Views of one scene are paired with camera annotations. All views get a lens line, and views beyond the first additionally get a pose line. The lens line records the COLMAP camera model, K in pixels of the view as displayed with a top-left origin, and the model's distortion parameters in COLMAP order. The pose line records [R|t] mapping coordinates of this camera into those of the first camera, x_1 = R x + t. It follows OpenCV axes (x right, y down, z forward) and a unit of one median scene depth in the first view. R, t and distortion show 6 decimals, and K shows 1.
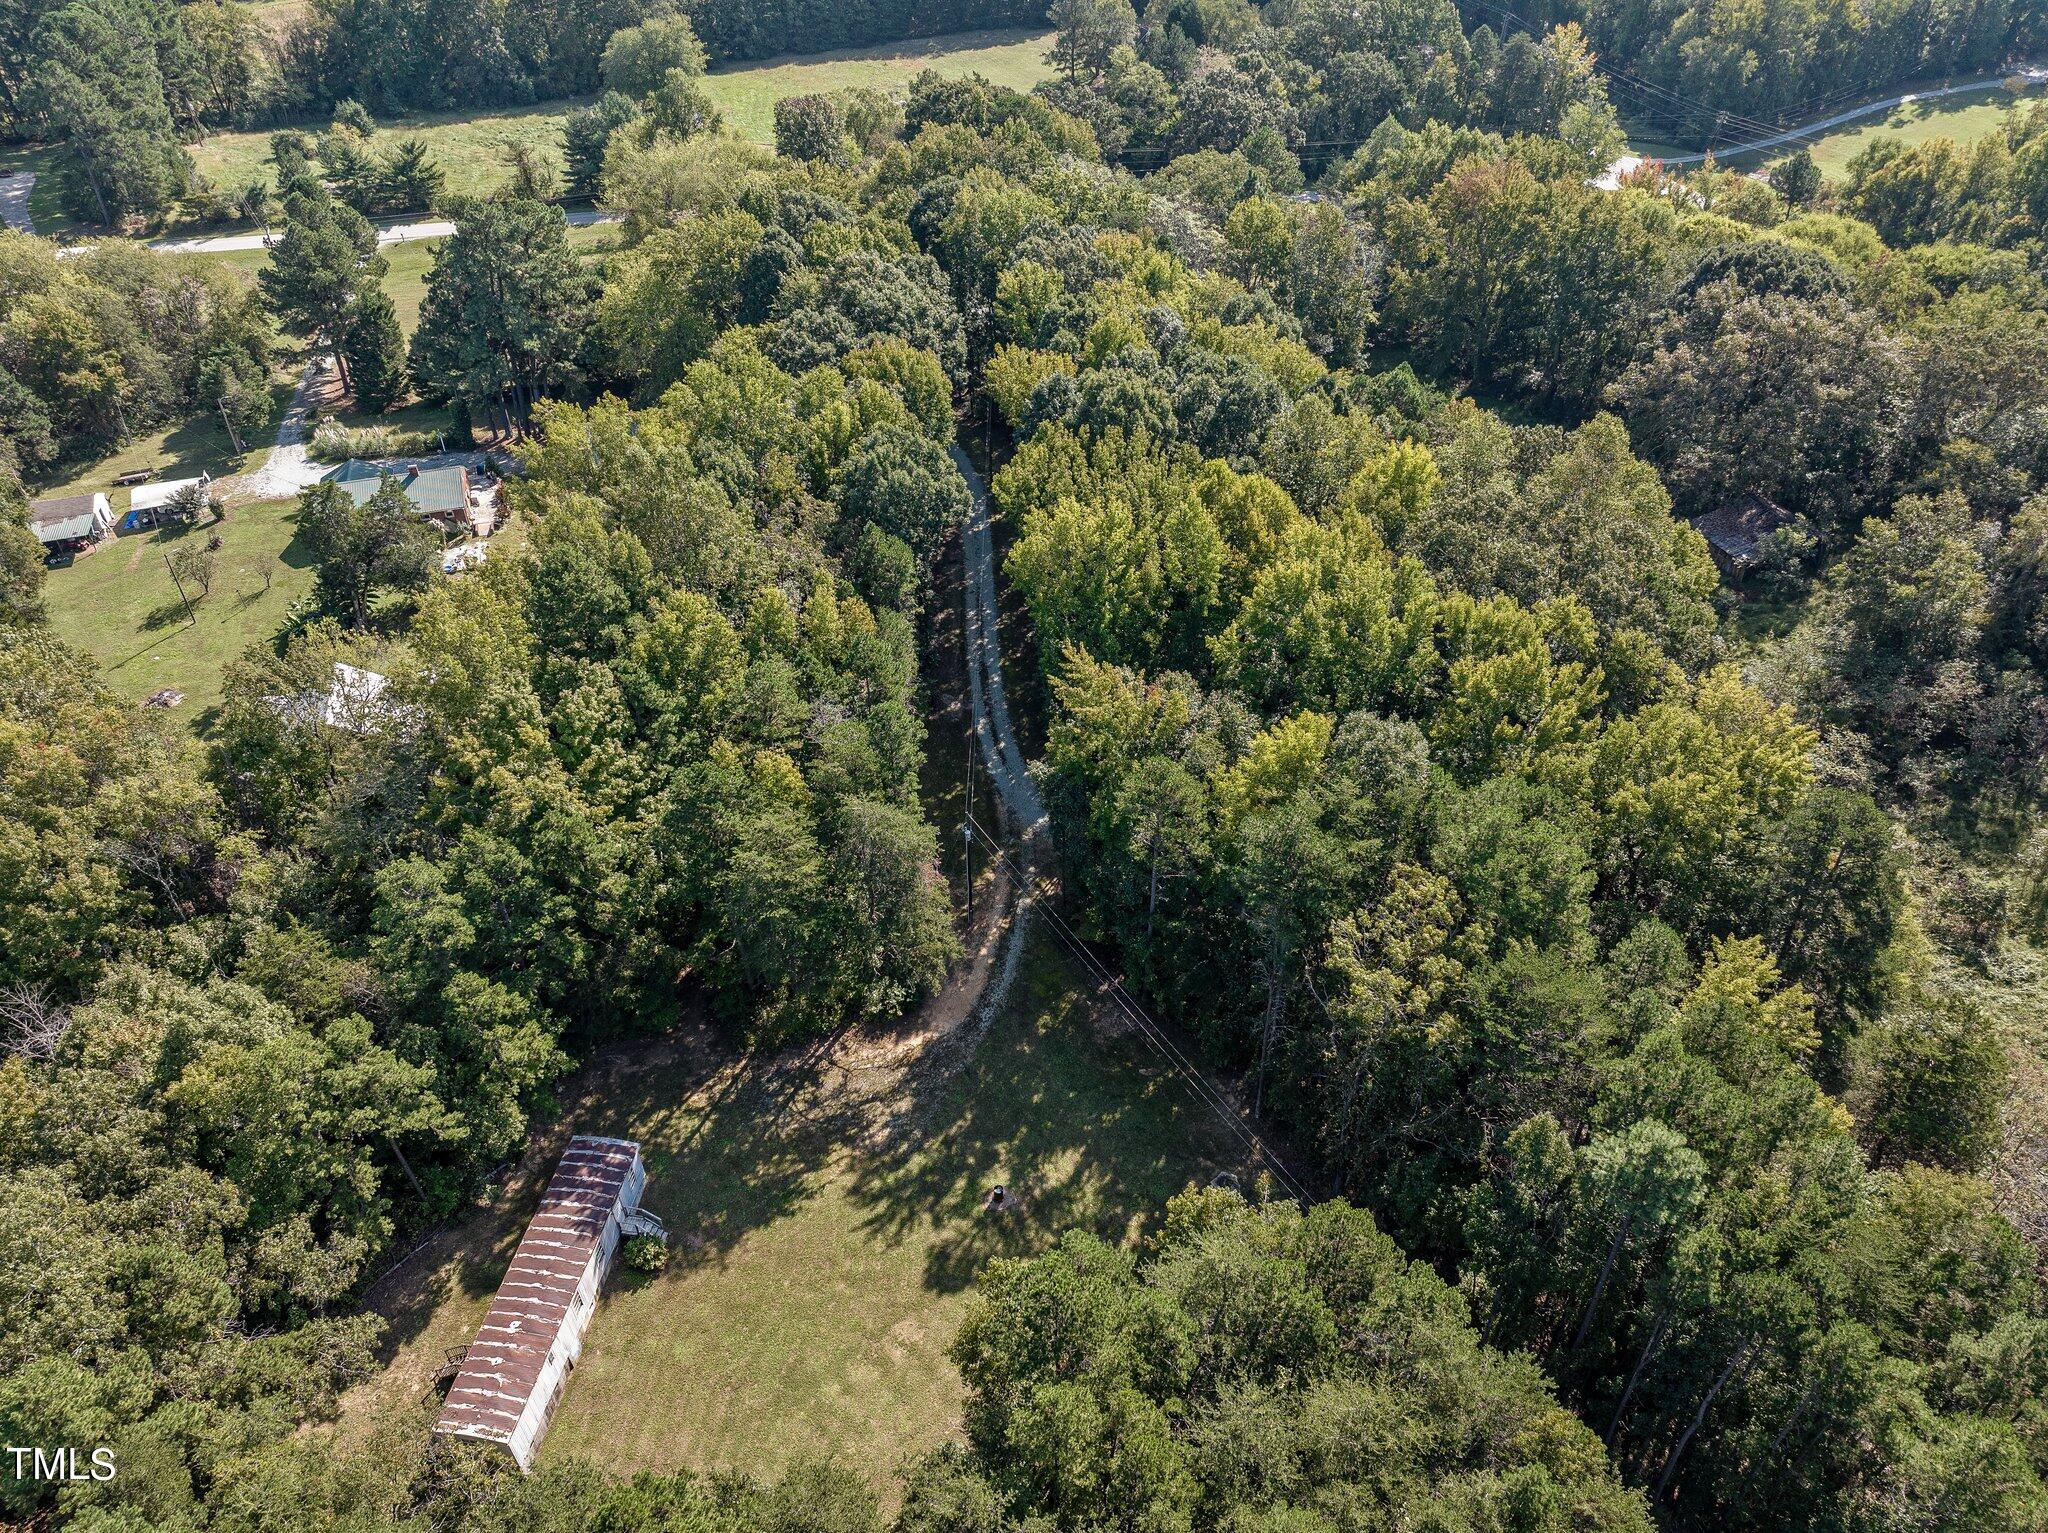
lens RADIAL K [[1440.1, 0, 1019.1], [0, 1440.1, 778.2], [0, 0, 1]] dist [-0.046671, 0.018412]
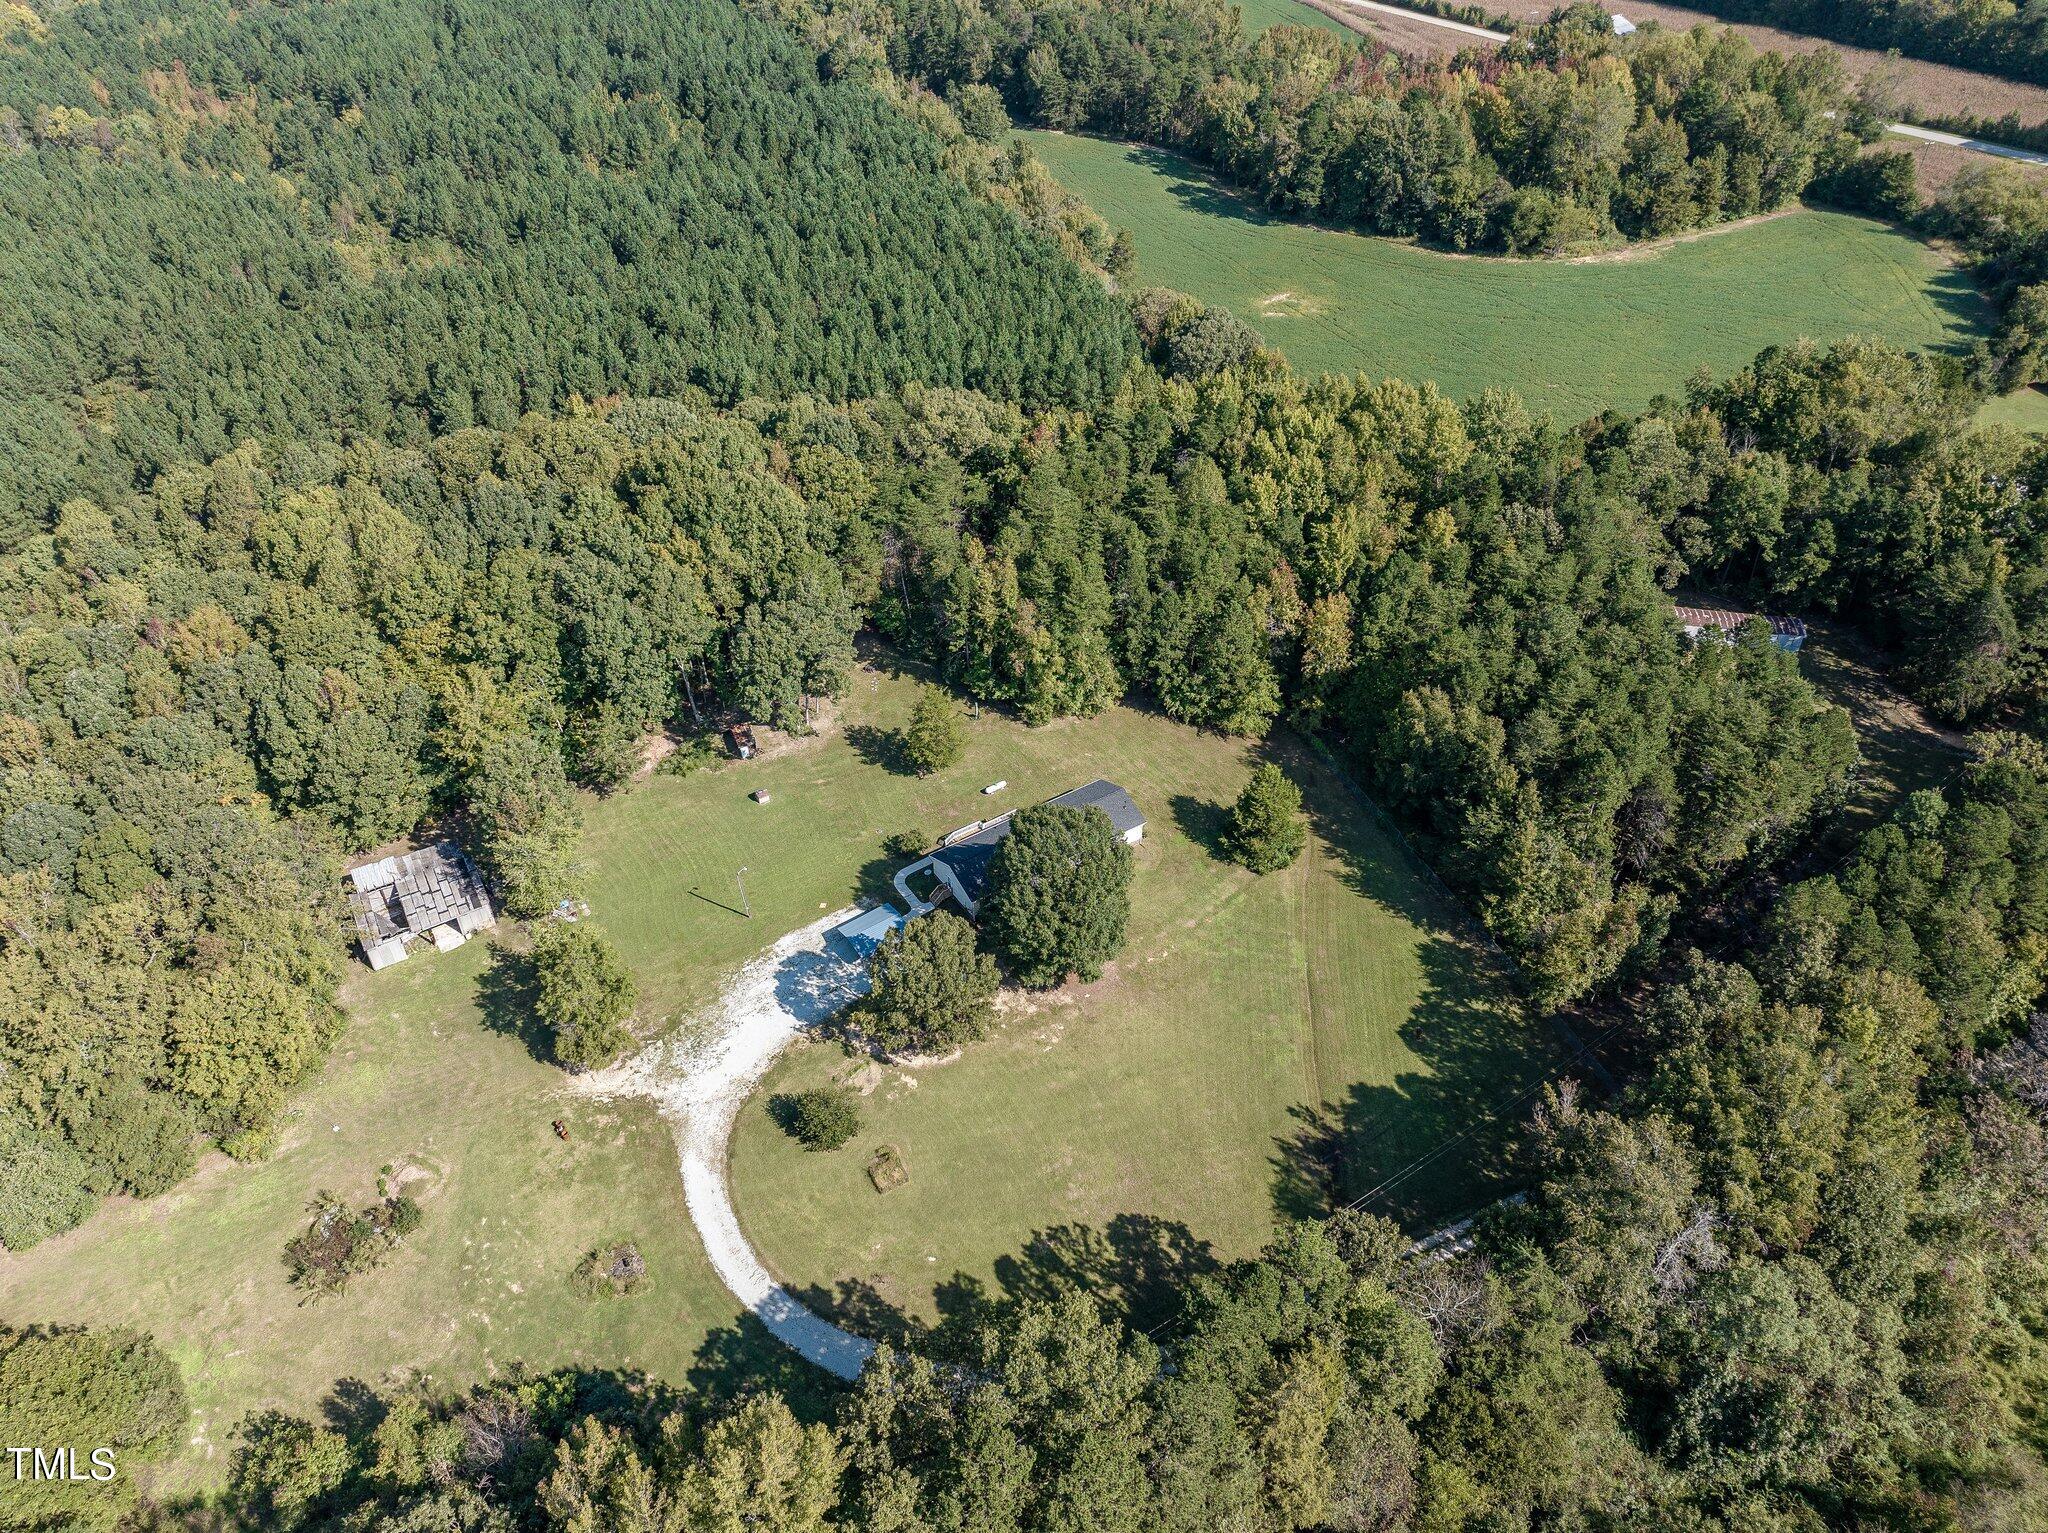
lens RADIAL K [[1440.1, 0, 1030.8], [0, 1440.1, 780.5], [0, 0, 1]] dist [-0.046671, 0.018412]
pose [[-0.013277, 0.668470, -0.743621, 1.499613], [-0.618549, 0.578826, 0.531374, -0.042095], [0.785634, 0.467021, 0.405796, -0.715891]]
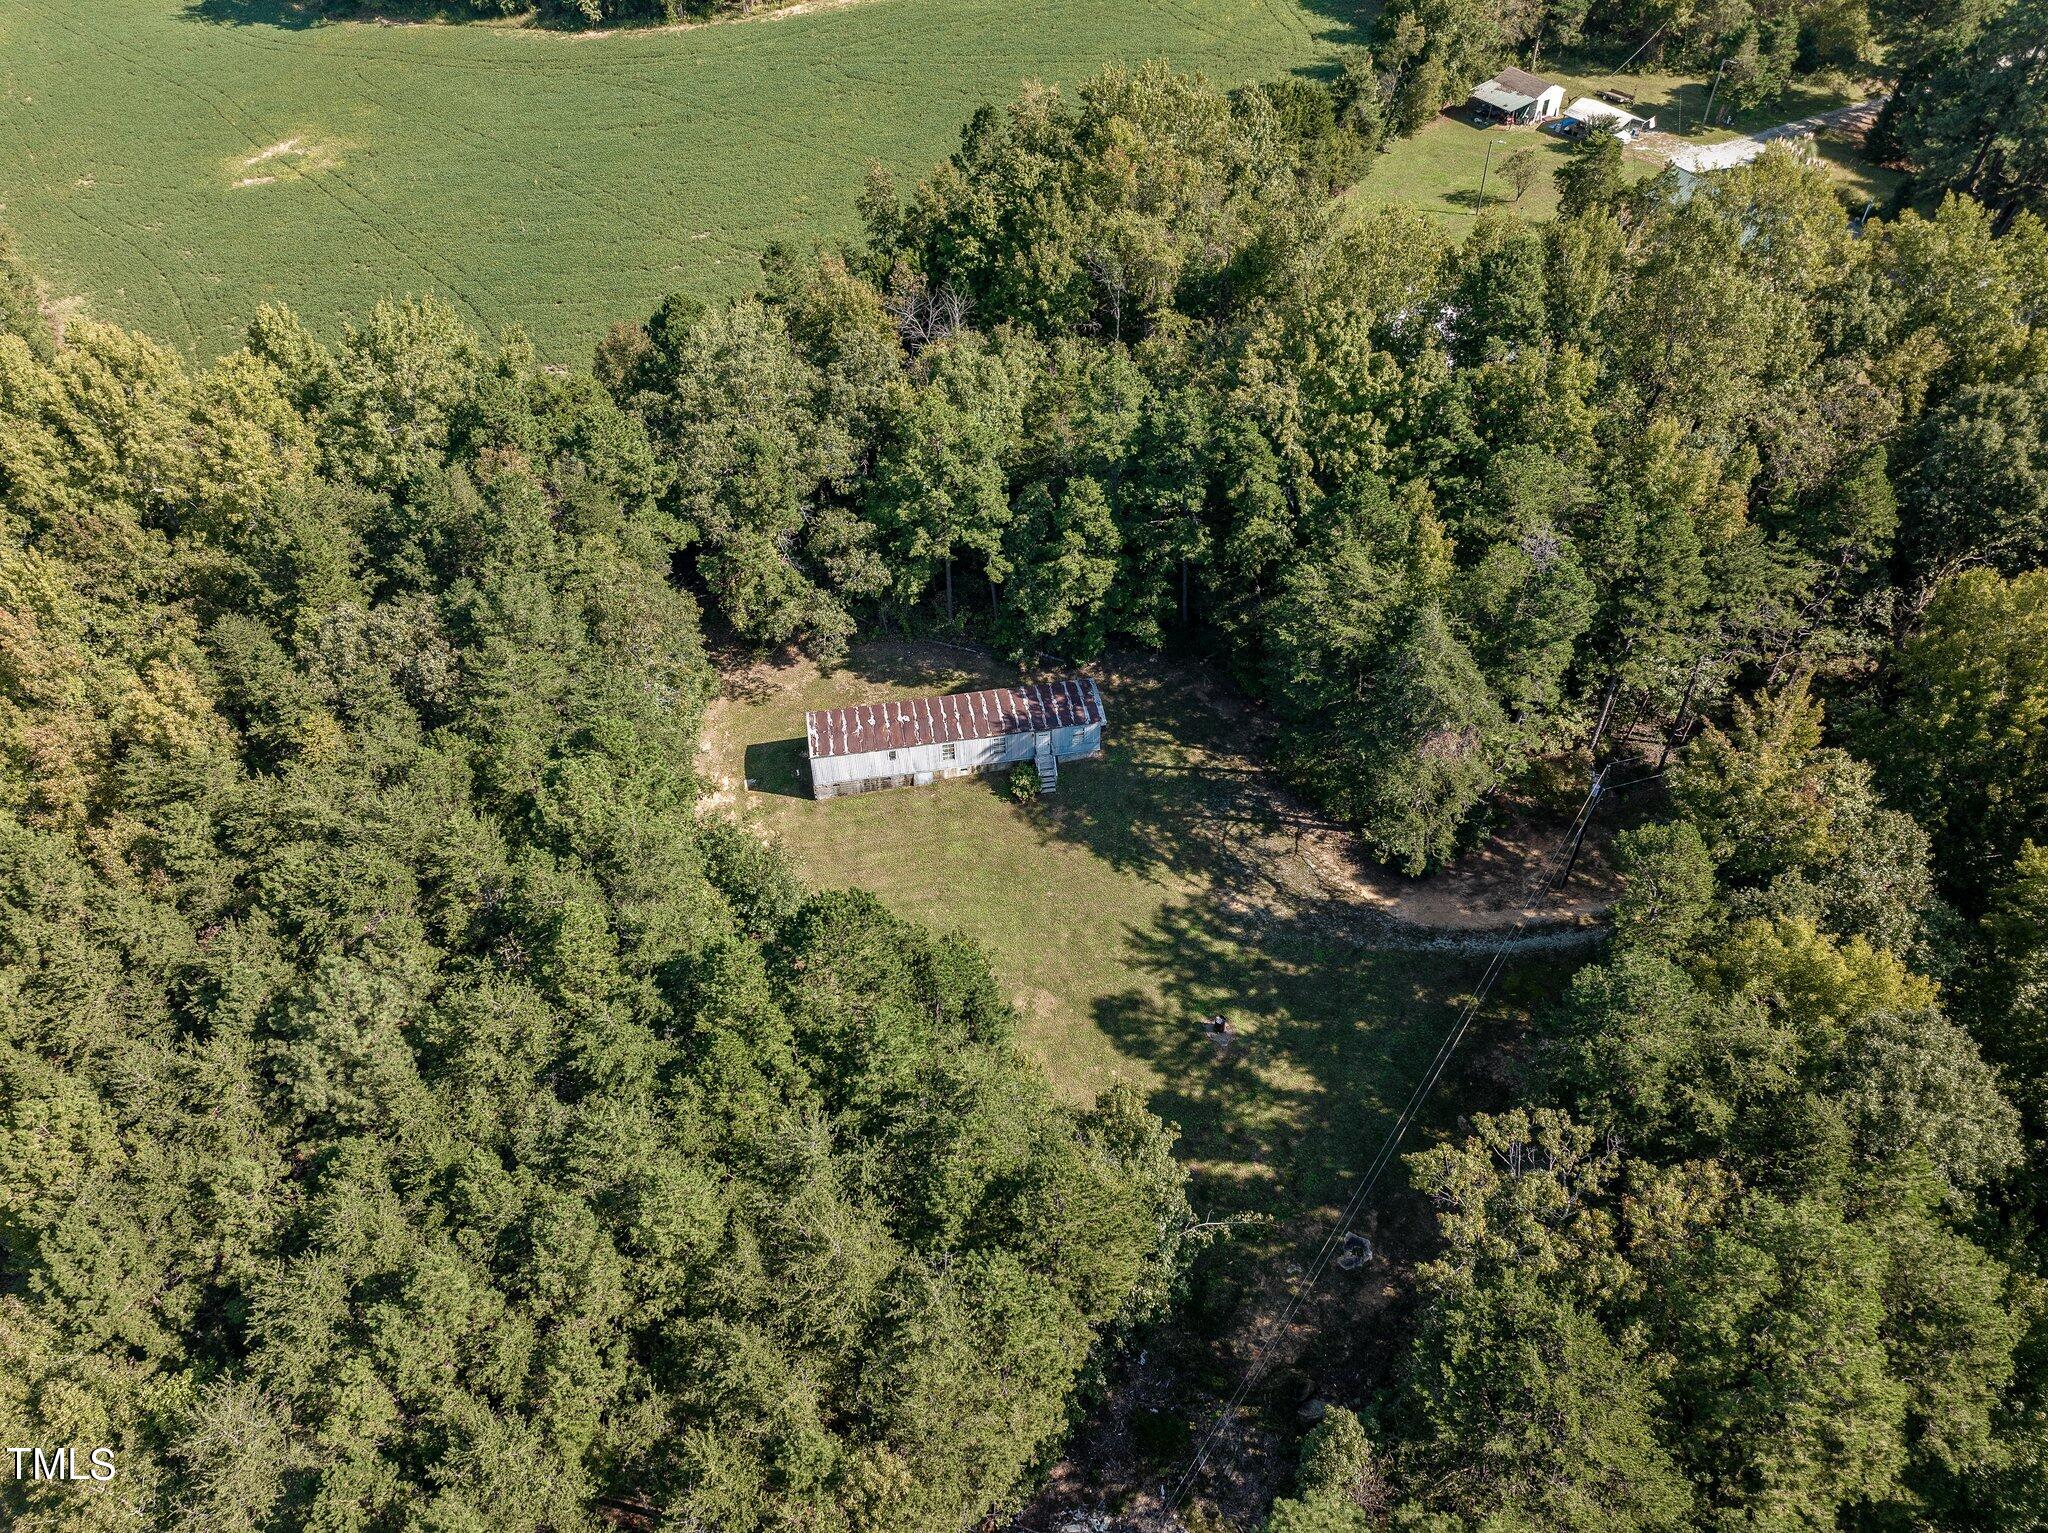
lens RADIAL K [[1440.1, 0, 1018.3], [0, 1440.1, 776.3], [0, 0, 1]] dist [-0.046671, 0.018412]
pose [[0.327109, 0.701533, -0.633128, 0.406912], [-0.590746, 0.674741, 0.442430, -0.147141], [0.737576, 0.229295, 0.635142, 0.275949]]
